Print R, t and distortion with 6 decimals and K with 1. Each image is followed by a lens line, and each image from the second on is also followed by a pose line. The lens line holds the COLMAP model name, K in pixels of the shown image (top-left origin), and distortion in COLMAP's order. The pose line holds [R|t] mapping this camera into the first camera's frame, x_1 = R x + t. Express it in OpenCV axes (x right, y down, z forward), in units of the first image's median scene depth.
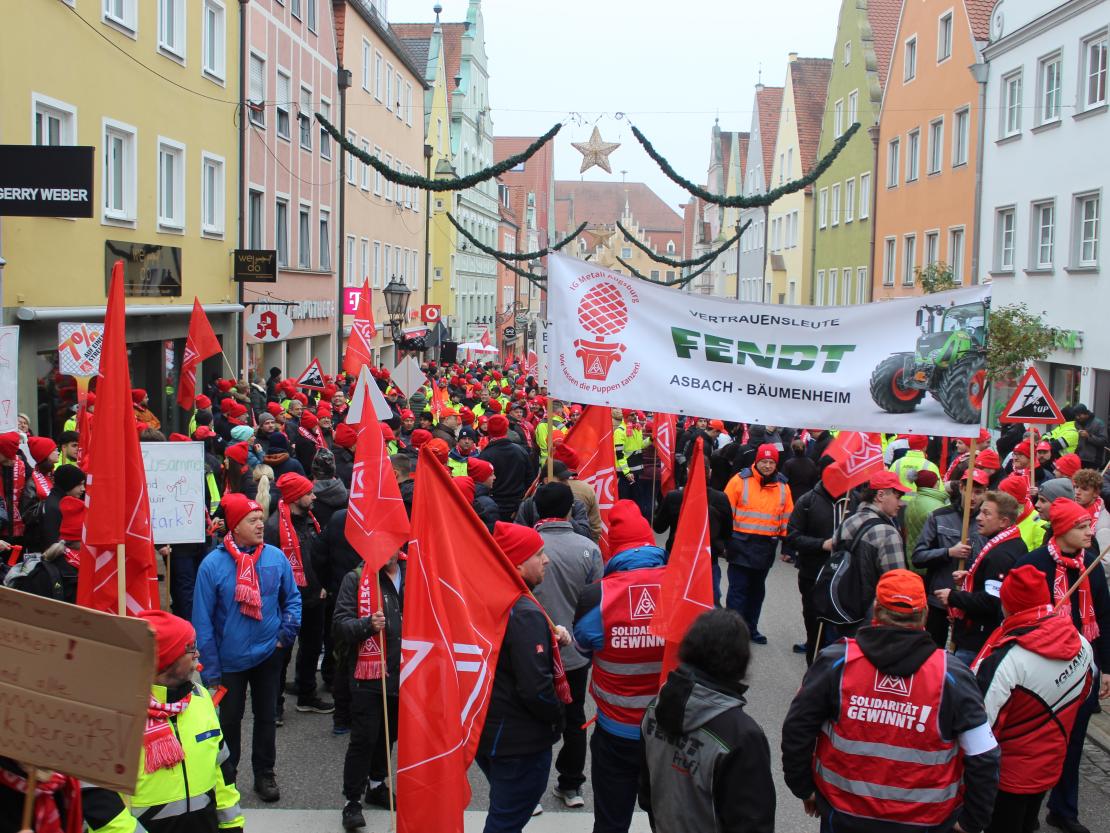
lens RADIAL K [[1253.3, 0, 555.0], [0, 1253.3, 416.5], [0, 0, 1]] dist [-0.118289, 0.074969]
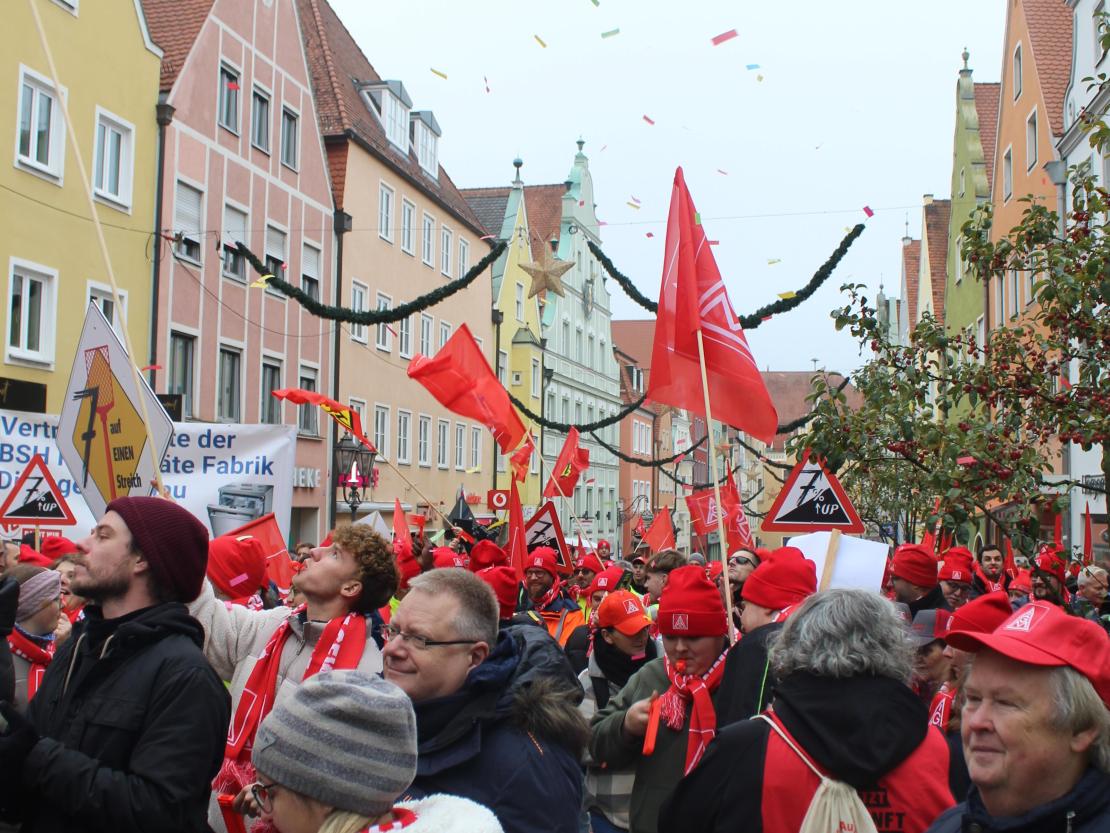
lens RADIAL K [[1391.5, 0, 555.0], [0, 1391.5, 416.5], [0, 0, 1]] dist [-0.130729, -0.027177]
pose [[0.984274, -0.018668, -0.175657, 0.154019], [-0.011186, 0.985817, -0.167448, 0.030873], [0.176292, 0.166780, 0.970106, 0.081841]]
